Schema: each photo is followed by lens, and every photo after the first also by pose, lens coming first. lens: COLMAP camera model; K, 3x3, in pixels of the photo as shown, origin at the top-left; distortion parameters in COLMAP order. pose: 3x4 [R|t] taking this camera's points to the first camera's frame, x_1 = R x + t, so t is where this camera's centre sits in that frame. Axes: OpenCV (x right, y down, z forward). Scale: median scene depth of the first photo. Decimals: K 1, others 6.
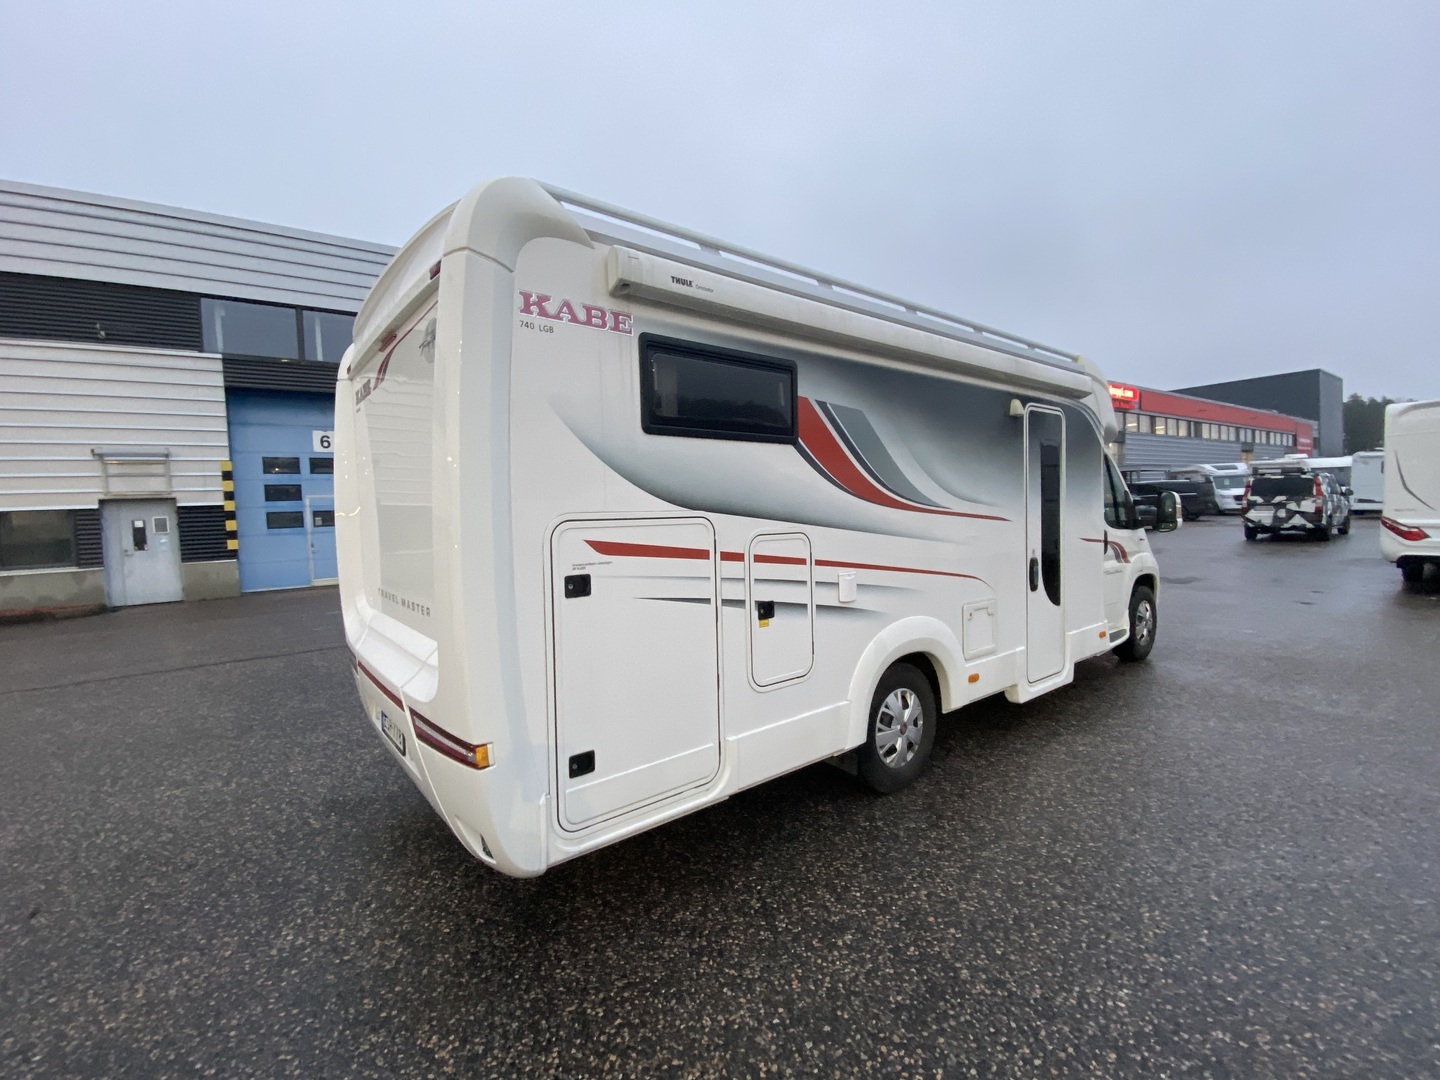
lens RADIAL K [[637.8, 0, 720.0], [0, 637.8, 540.0], [0, 0, 1]] dist [-0.014748, -0.000288]
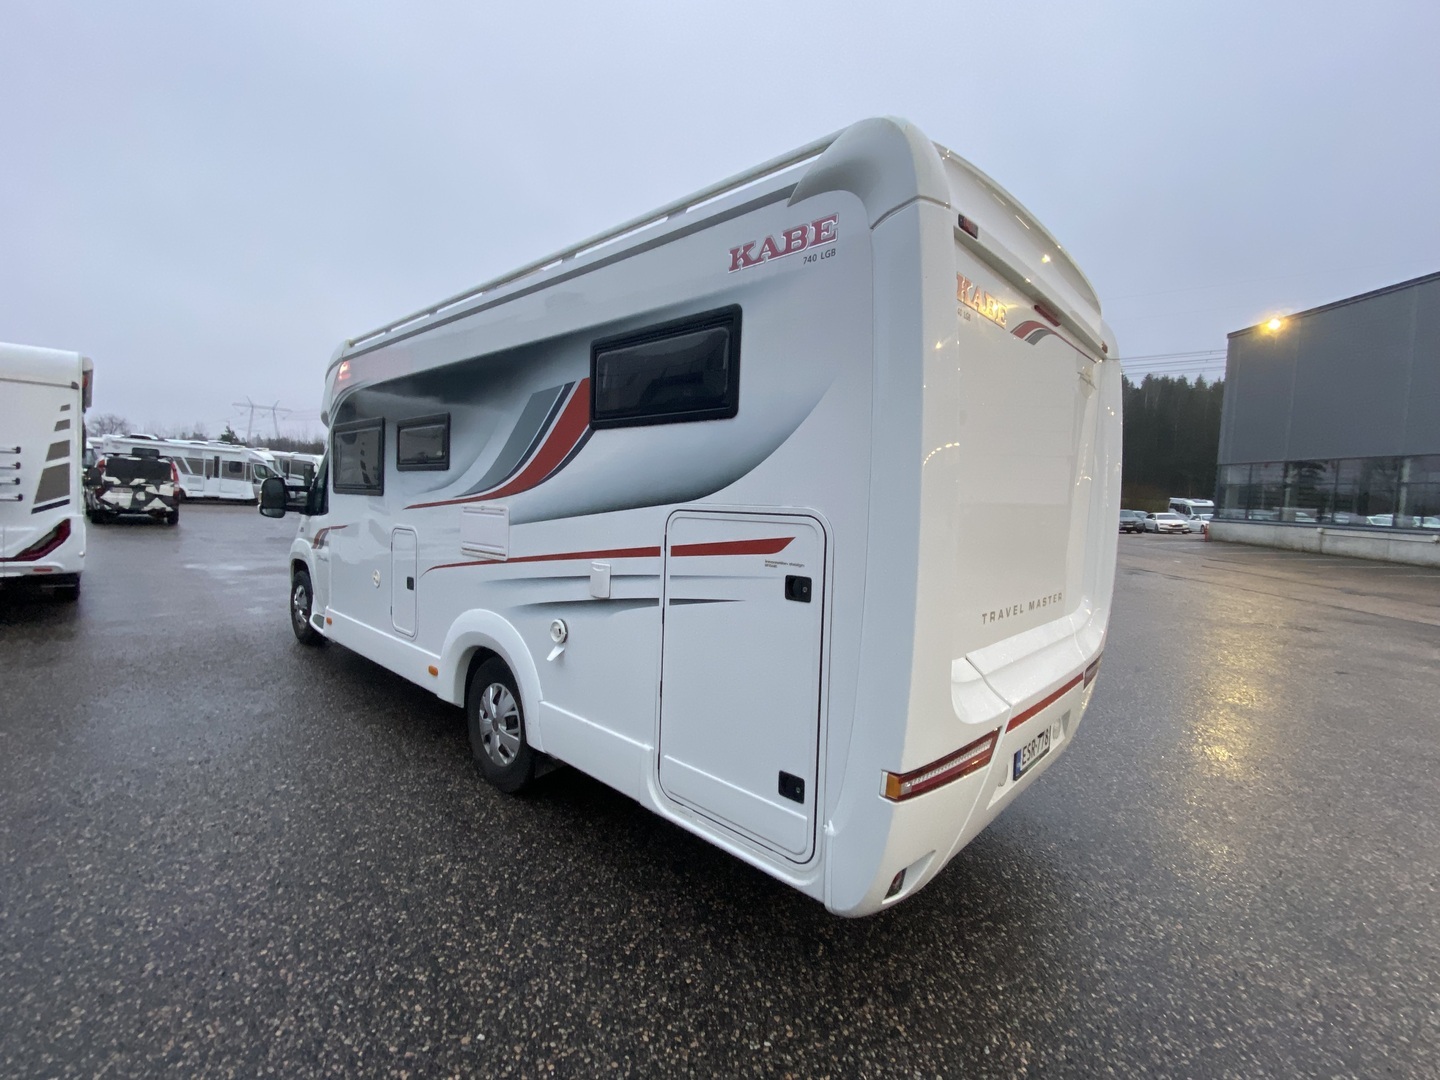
lens RADIAL K [[637.8, 0, 720.0], [0, 637.8, 540.0], [0, 0, 1]] dist [-0.014748, -0.000288]
pose [[-0.148743, -0.043042, 0.987939, -0.220353], [0.012564, 0.998889, 0.045410, -0.007614], [-0.988796, 0.019167, -0.148037, 0.260652]]
